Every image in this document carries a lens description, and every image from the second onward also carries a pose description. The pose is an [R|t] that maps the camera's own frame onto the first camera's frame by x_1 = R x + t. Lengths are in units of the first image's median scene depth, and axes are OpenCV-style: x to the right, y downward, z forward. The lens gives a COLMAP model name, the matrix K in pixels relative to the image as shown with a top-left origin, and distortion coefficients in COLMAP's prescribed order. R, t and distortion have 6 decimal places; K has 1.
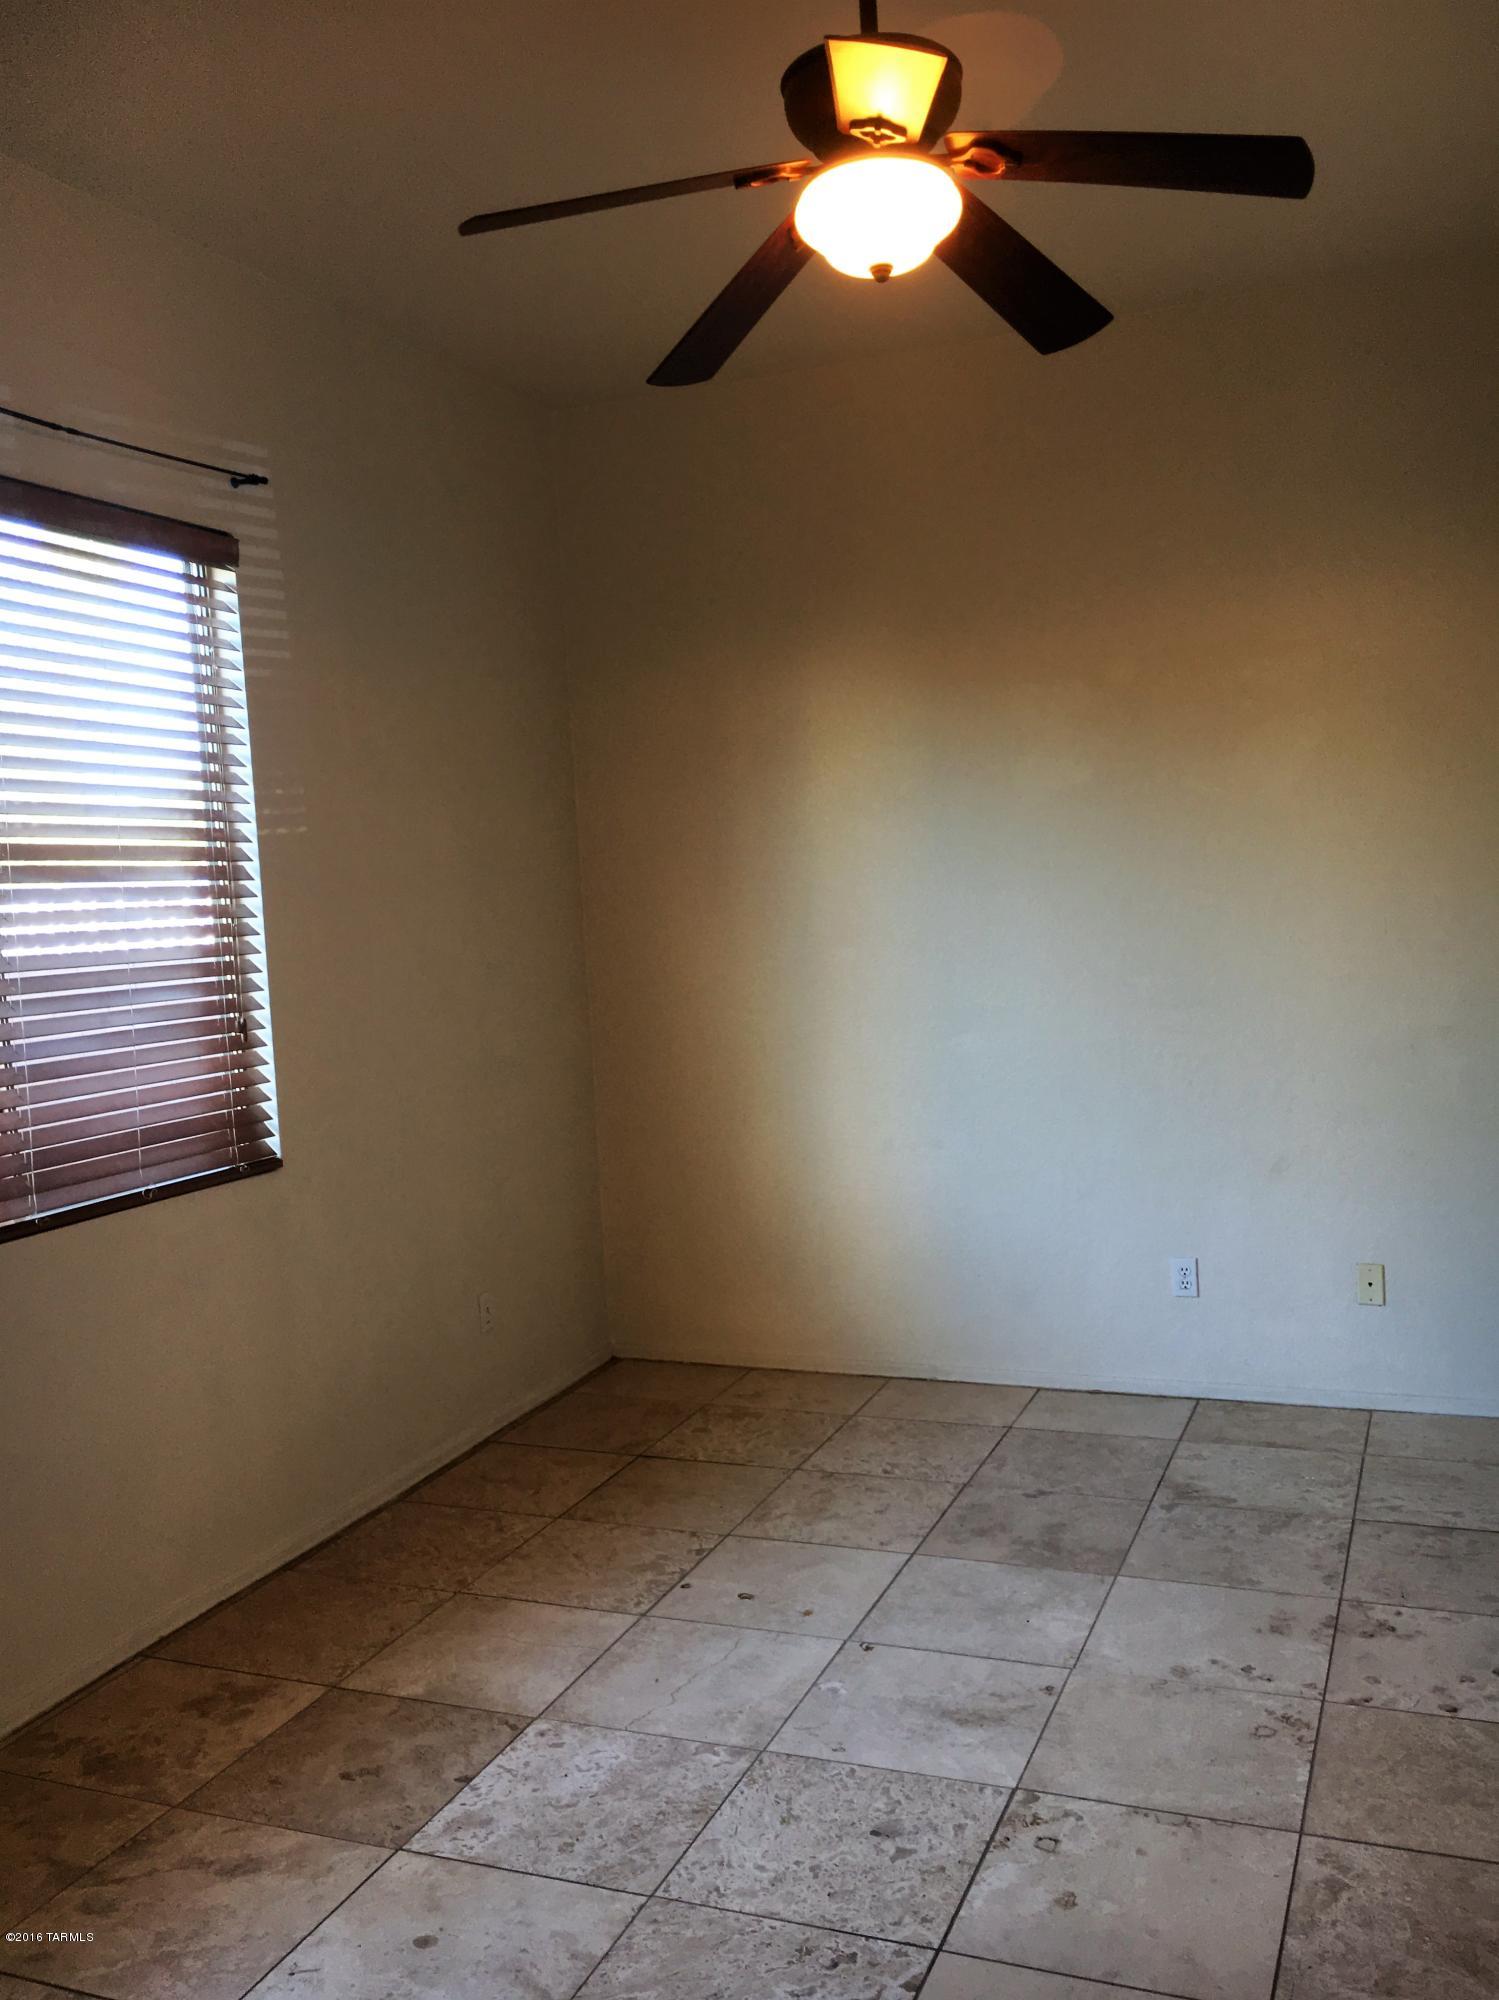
lens RADIAL K [[1760.3, 0, 753.9], [0, 1760.3, 1016.7], [0, 0, 1]] dist [0.096177, -0.130685]
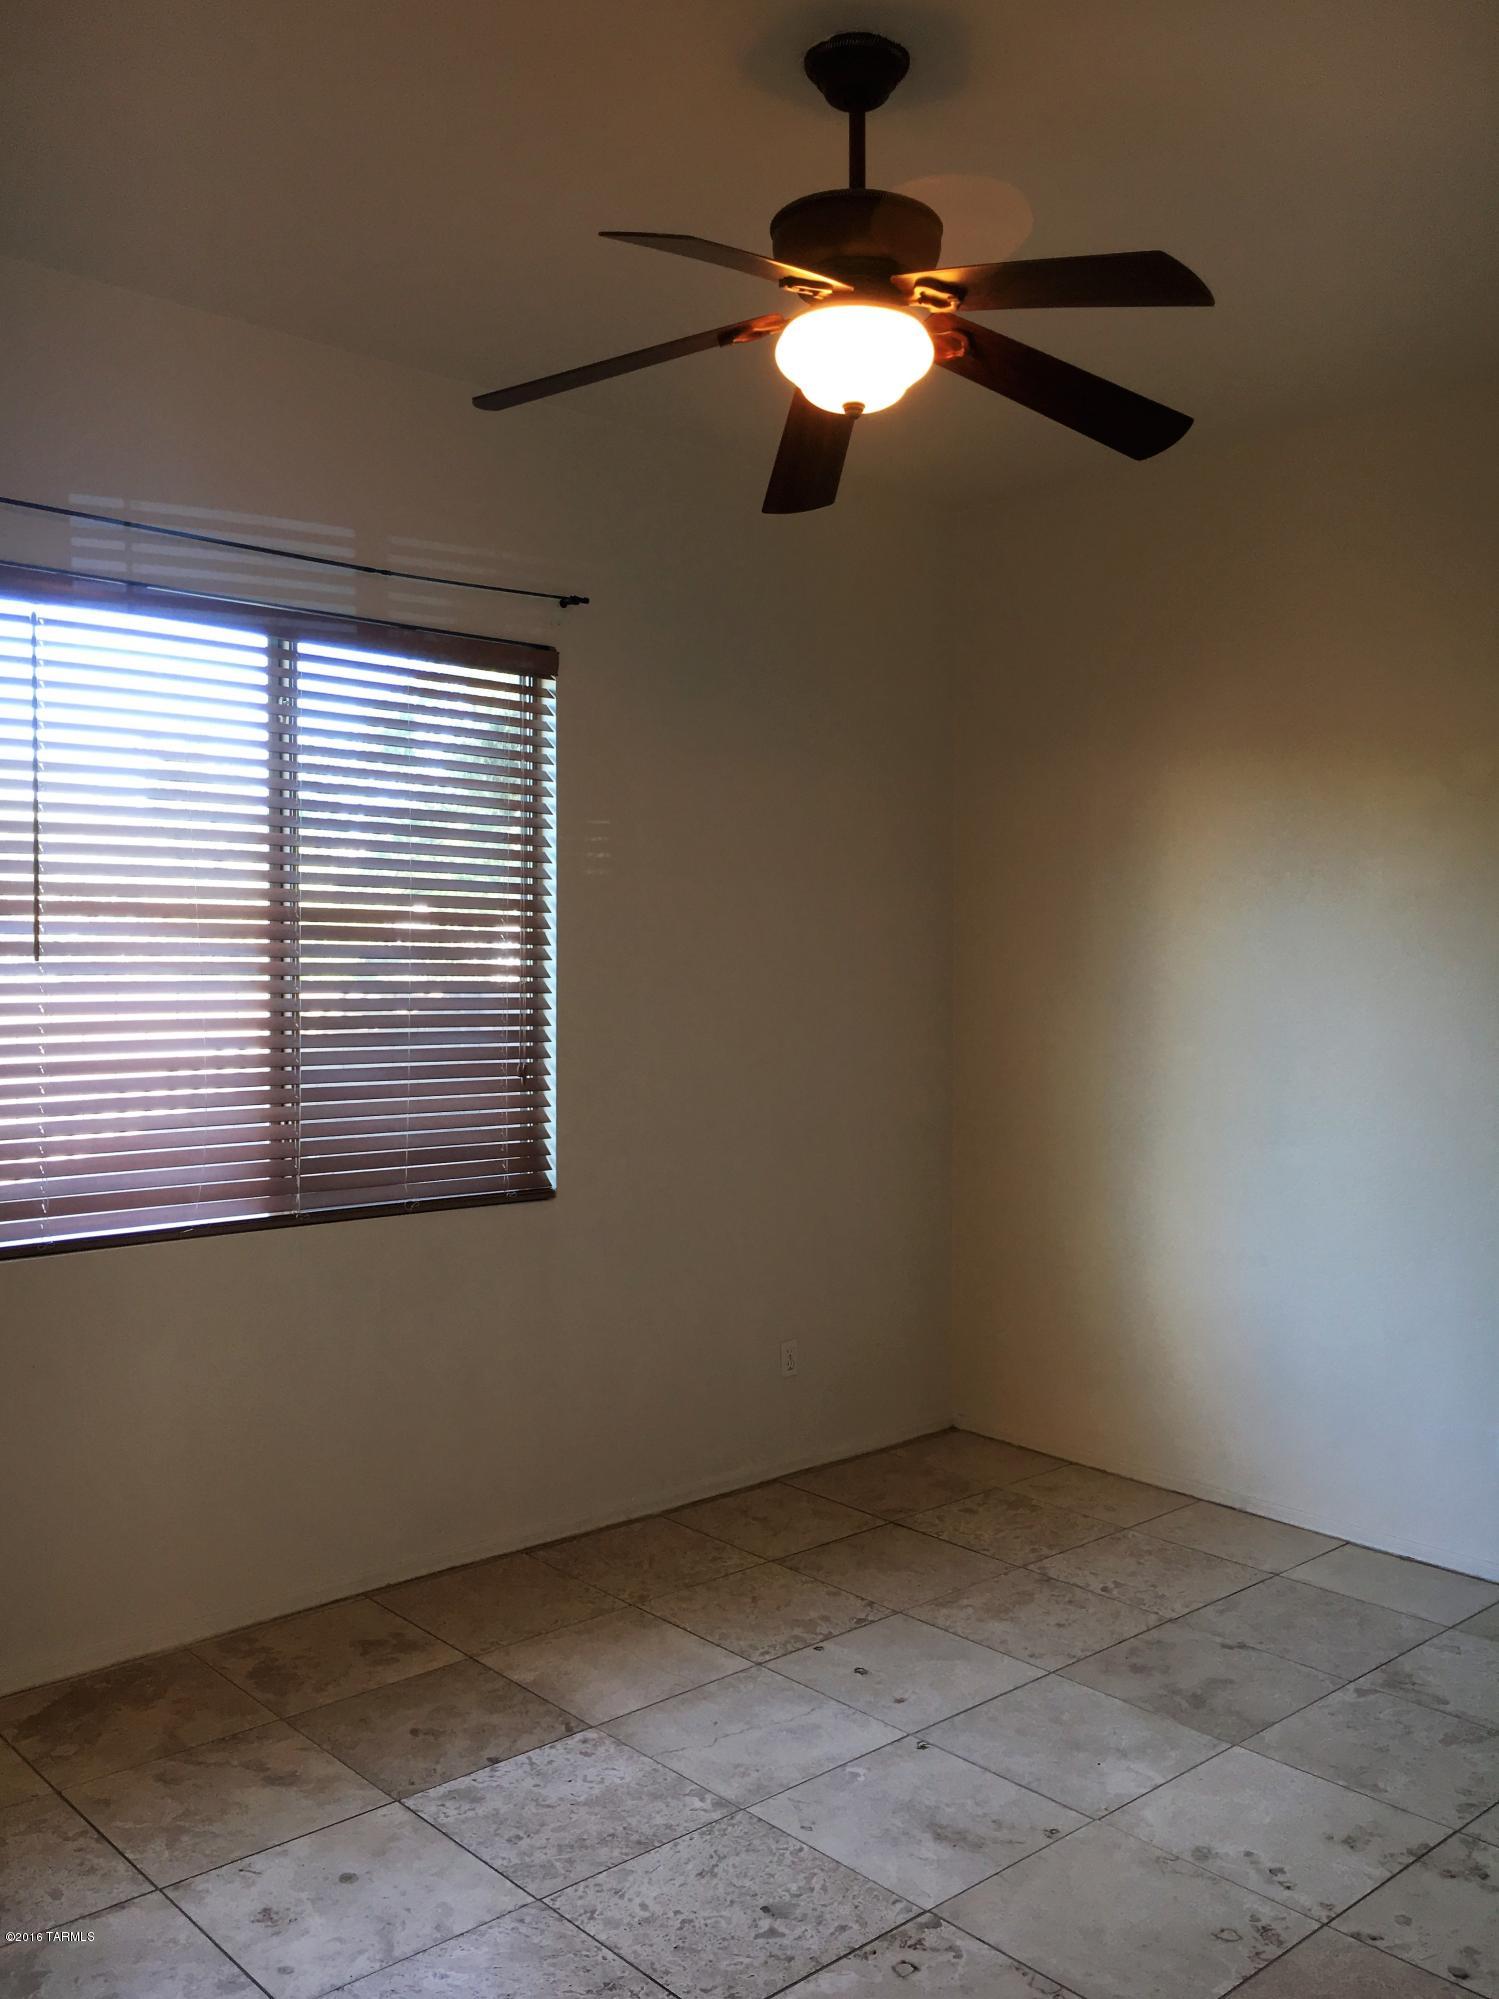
lens RADIAL K [[1759.4, 0, 753.9], [0, 1759.4, 1016.2], [0, 0, 1]] dist [0.096177, -0.130685]
pose [[0.893407, 0.071813, -0.443471, 0.395731], [-0.084527, 0.996381, -0.008937, -0.036949], [0.441224, 0.045470, 0.896244, 0.042835]]
